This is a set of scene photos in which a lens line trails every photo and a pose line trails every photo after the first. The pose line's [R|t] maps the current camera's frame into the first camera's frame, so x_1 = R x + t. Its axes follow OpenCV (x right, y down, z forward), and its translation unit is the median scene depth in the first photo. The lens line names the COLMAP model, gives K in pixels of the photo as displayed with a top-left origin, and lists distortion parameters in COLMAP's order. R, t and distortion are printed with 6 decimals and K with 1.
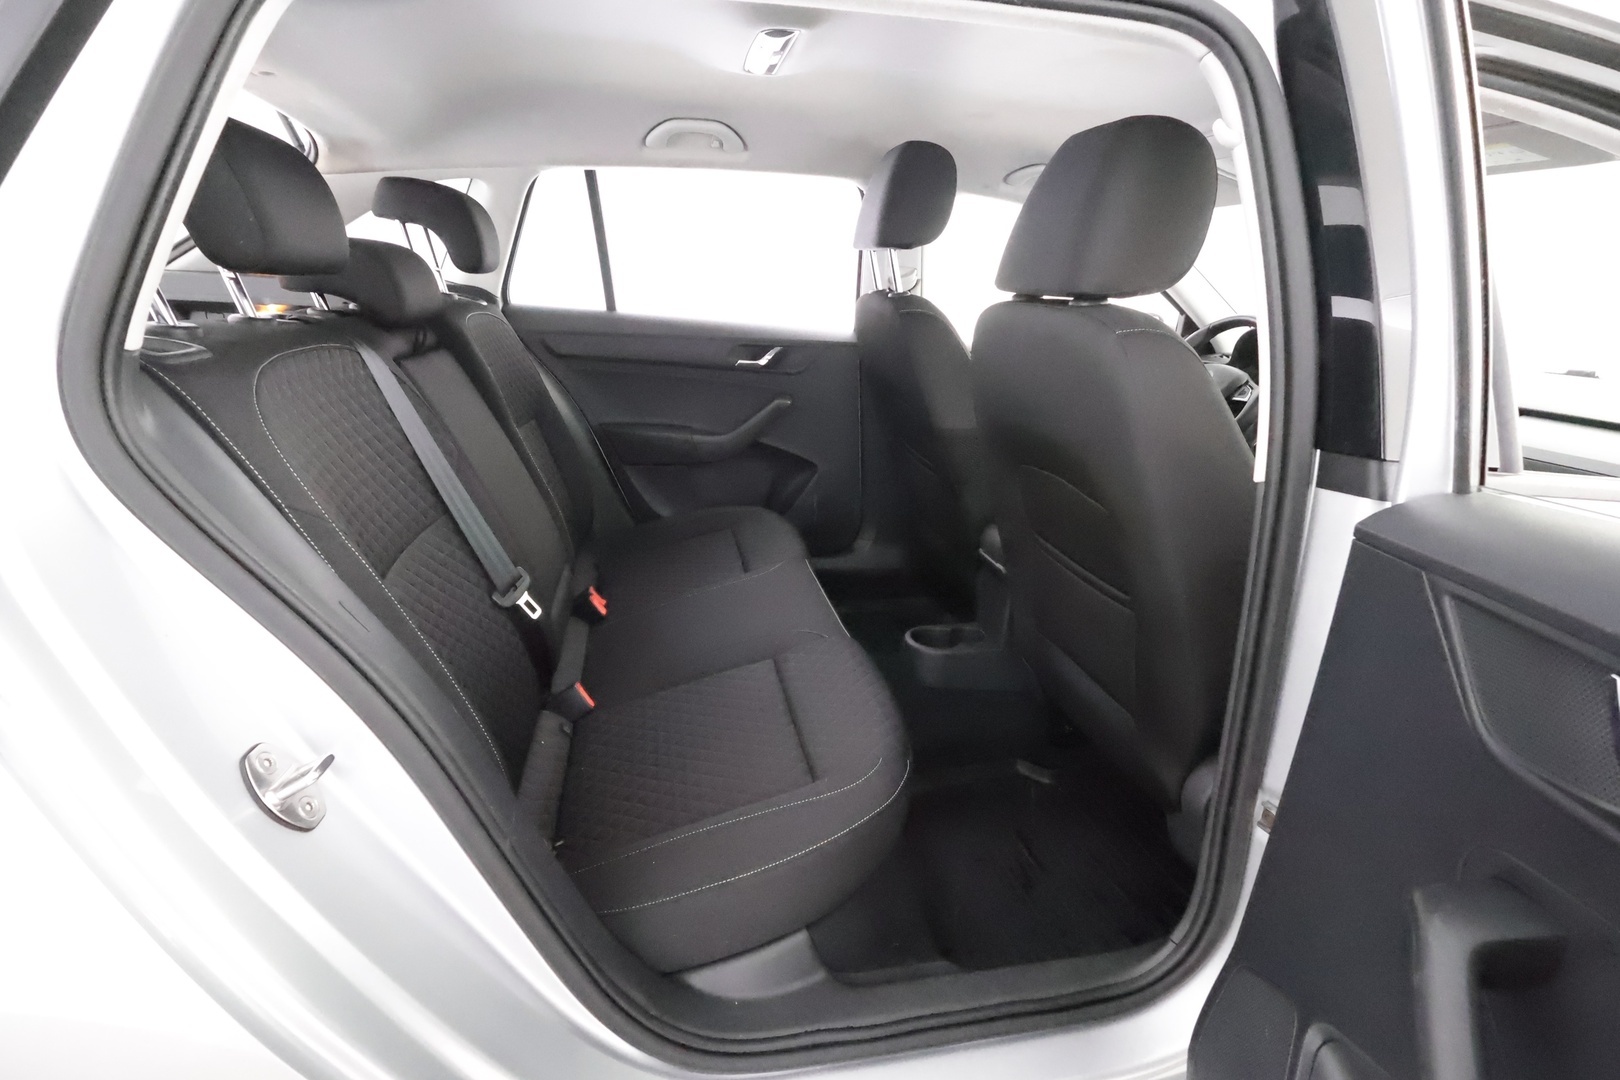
lens RADIAL K [[745.1, 0, 810.0], [0, 745.1, 540.0], [0, 0, 1]] dist [0.000477, 0.000714]
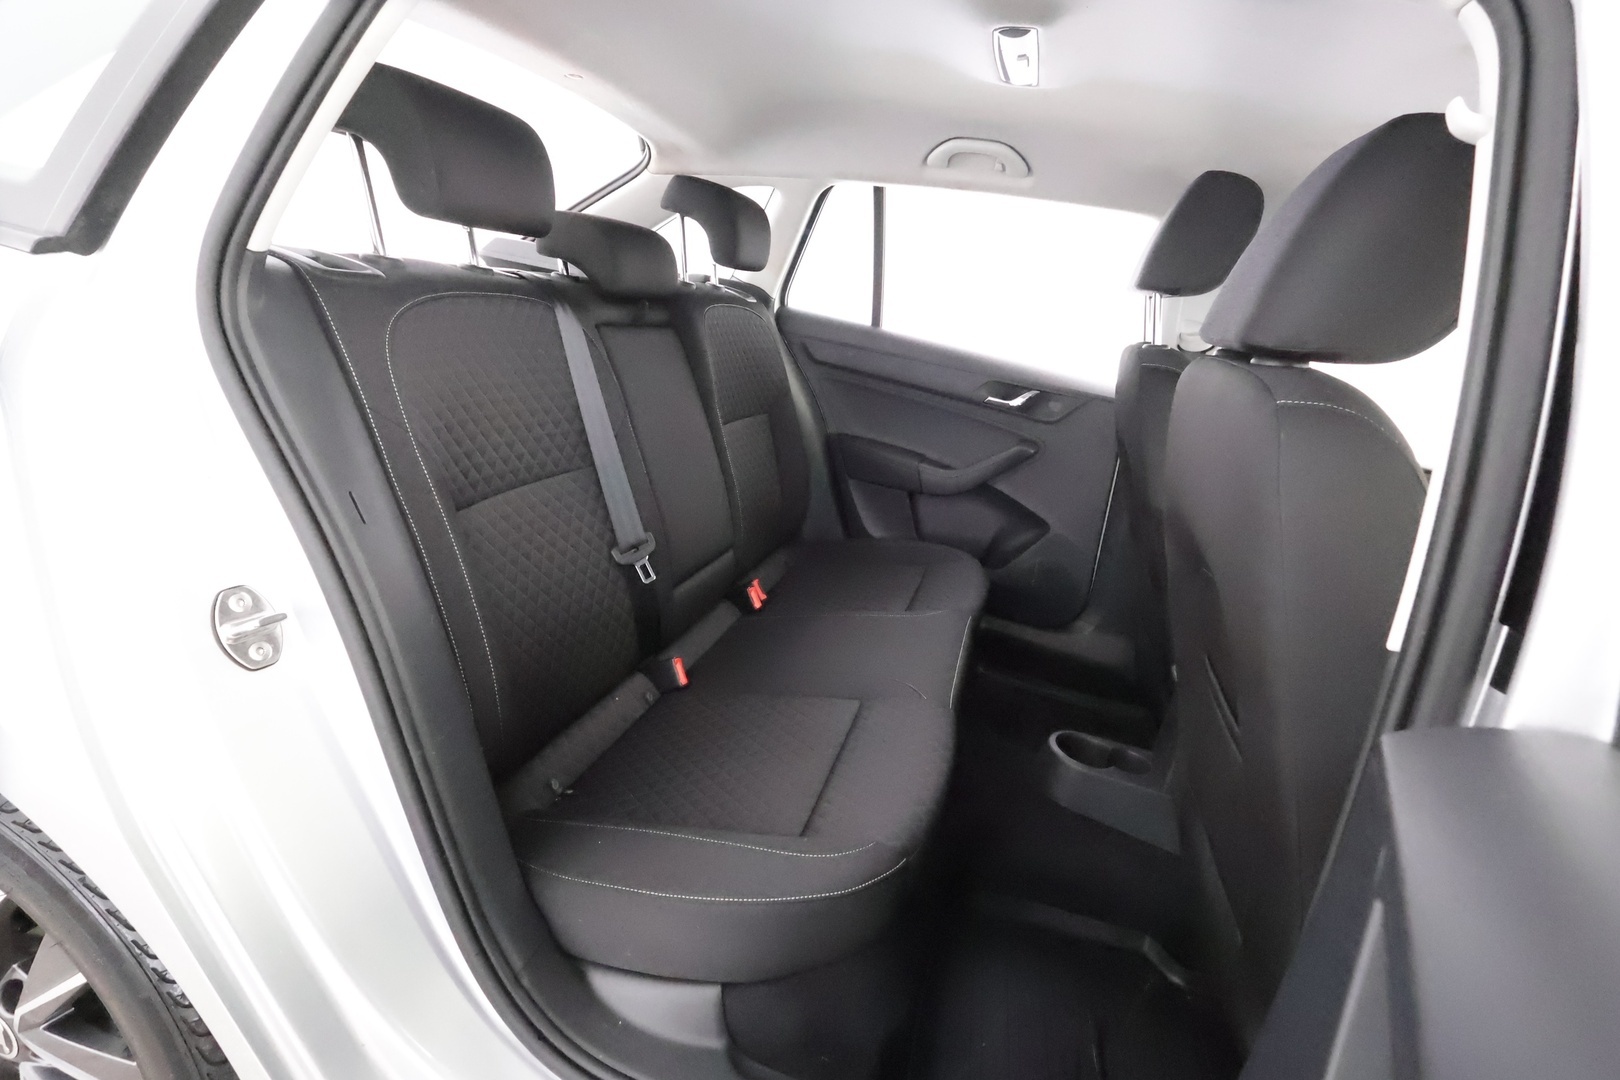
lens RADIAL K [[743.0, 0, 806.0], [0, 743.0, 541.1], [0, 0, 1]] dist [-0.010882, 0.000325]
pose [[0.876633, 0.253247, -0.409121, 0.165291], [-0.272763, 0.962018, 0.011035, -0.016700], [0.396376, 0.101919, 0.912413, 0.091632]]
